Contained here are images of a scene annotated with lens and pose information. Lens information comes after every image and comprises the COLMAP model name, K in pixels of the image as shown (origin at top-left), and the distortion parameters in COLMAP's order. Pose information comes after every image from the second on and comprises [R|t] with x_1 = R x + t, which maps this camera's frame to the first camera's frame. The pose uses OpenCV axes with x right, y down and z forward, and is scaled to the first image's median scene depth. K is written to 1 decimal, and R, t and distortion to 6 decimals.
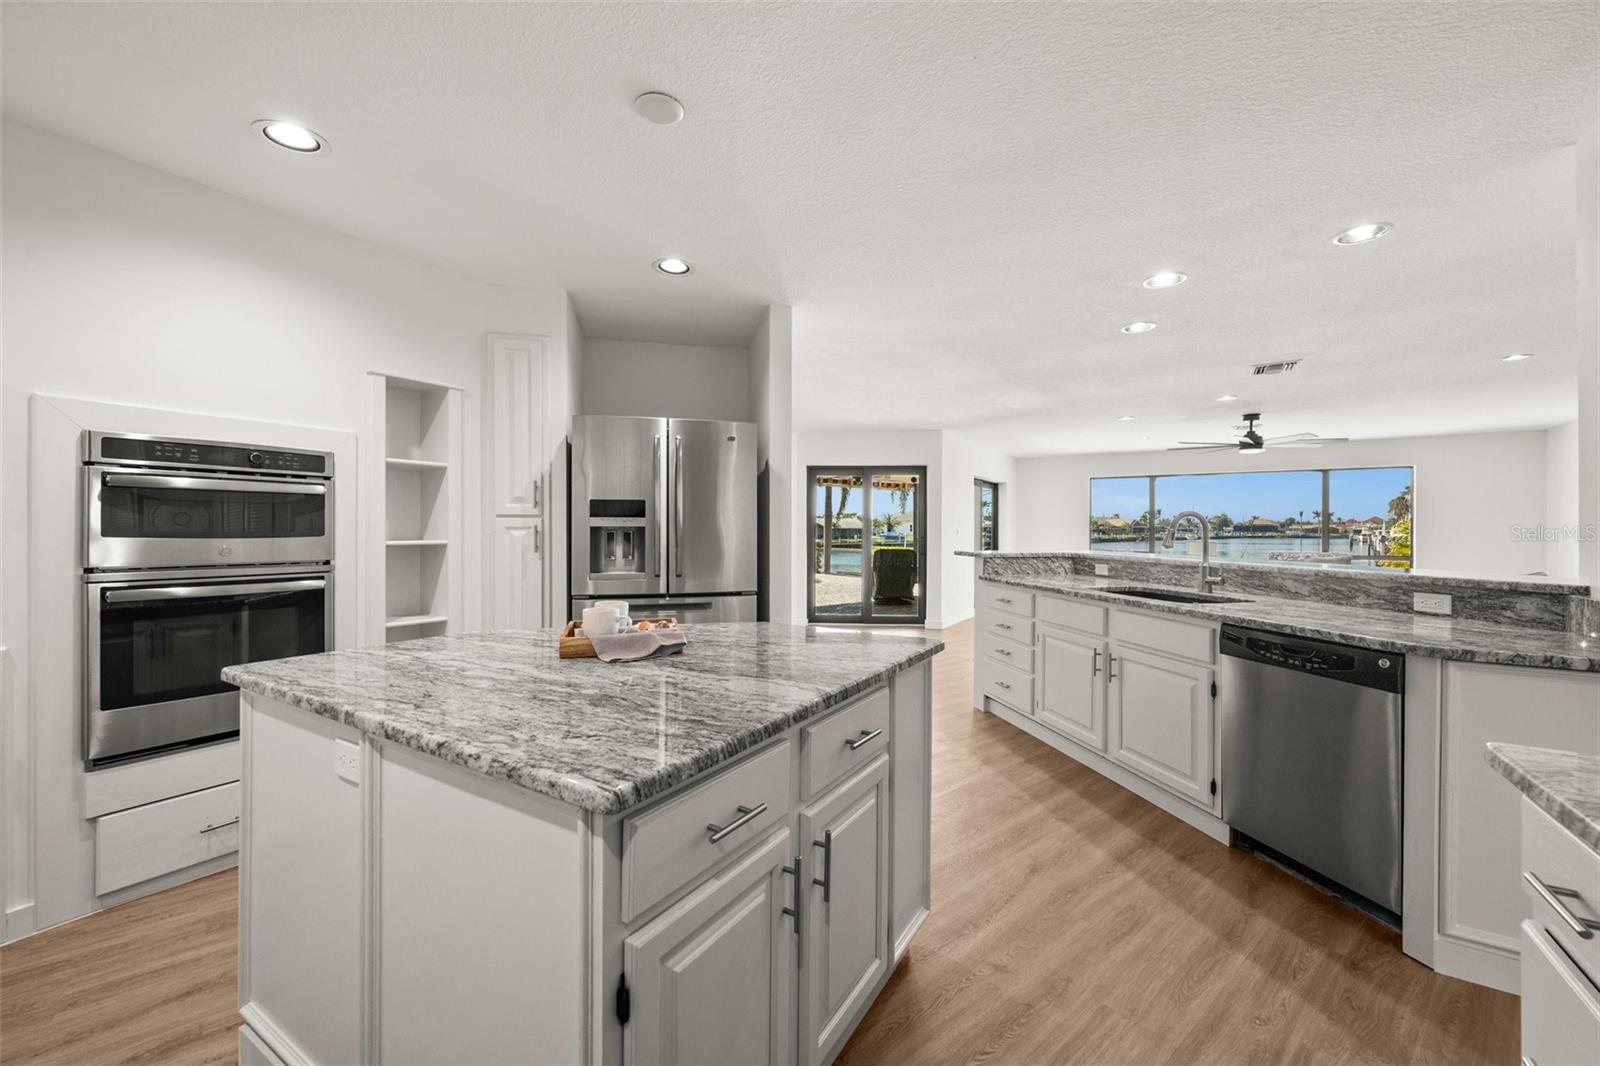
lens RADIAL K [[630.4, 0, 800.0], [0, 630.4, 533.0], [0, 0, 1]] dist [-0.001458, -0.000052]
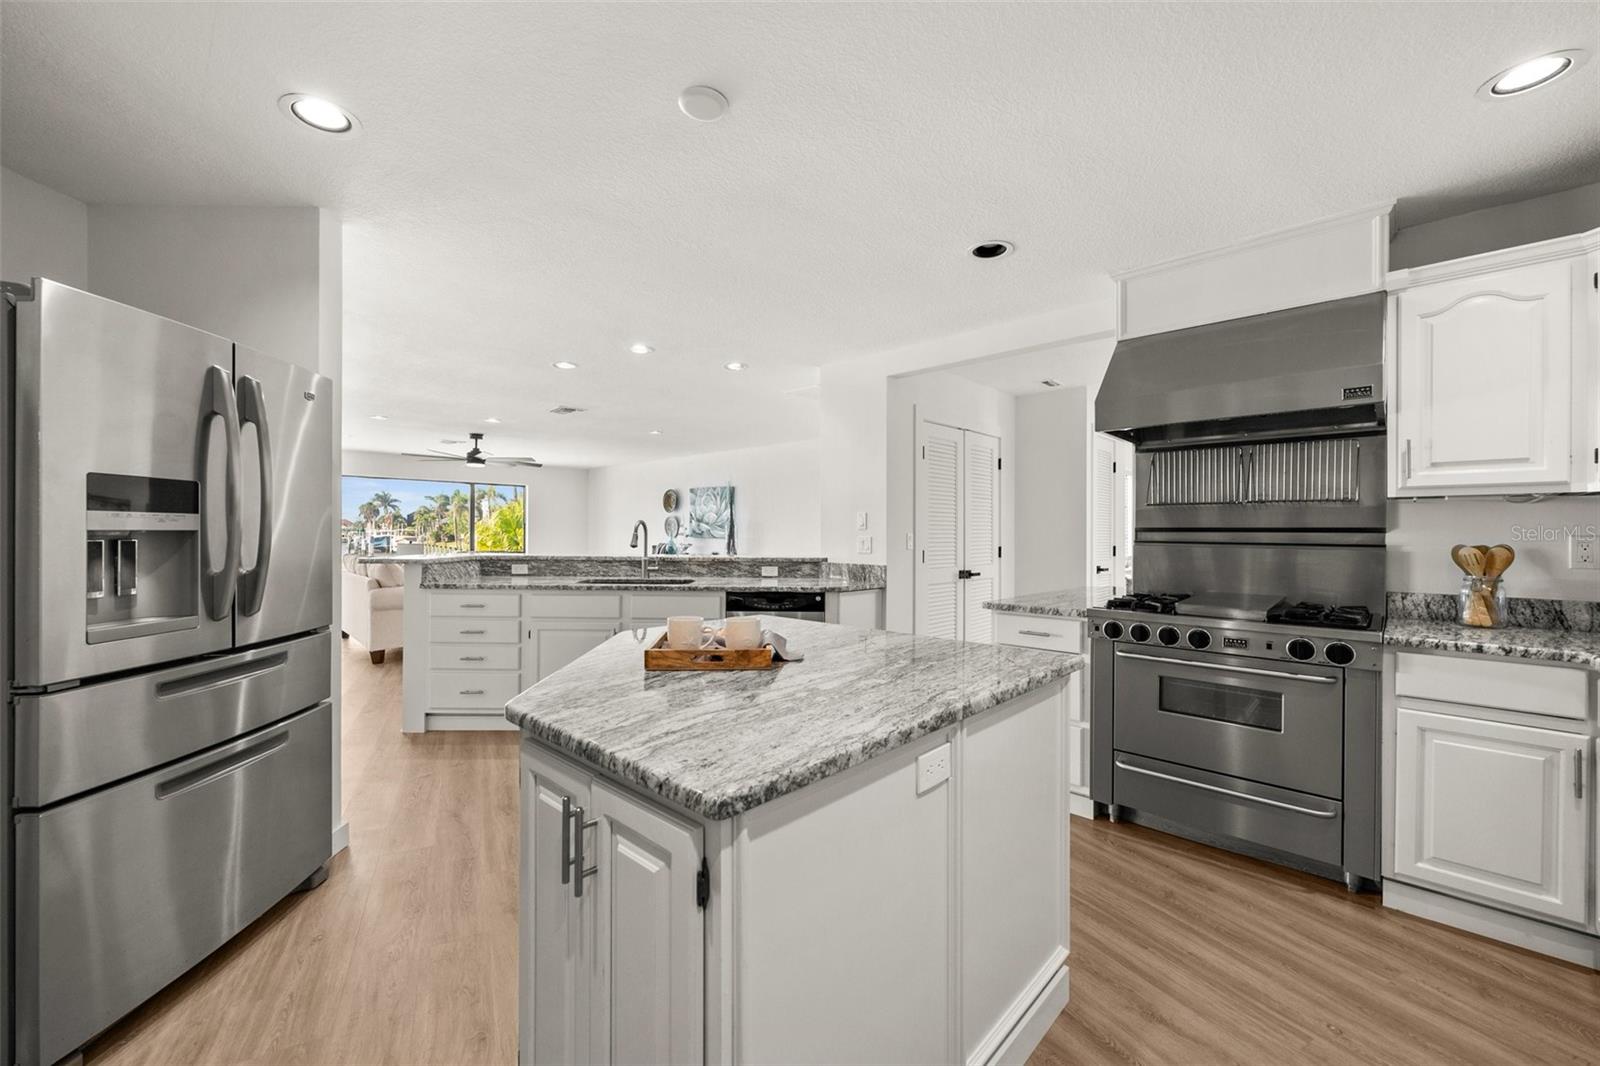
lens RADIAL K [[644.8, 0, 776.3], [0, 644.8, 530.5], [0, 0, 1]] dist [0.019748, 0.000059]
pose [[0.224740, 0.001914, 0.974417, -0.694885], [0.004296, 0.999986, -0.002955, -0.006512], [-0.974409, 0.004850, 0.224729, 0.392123]]
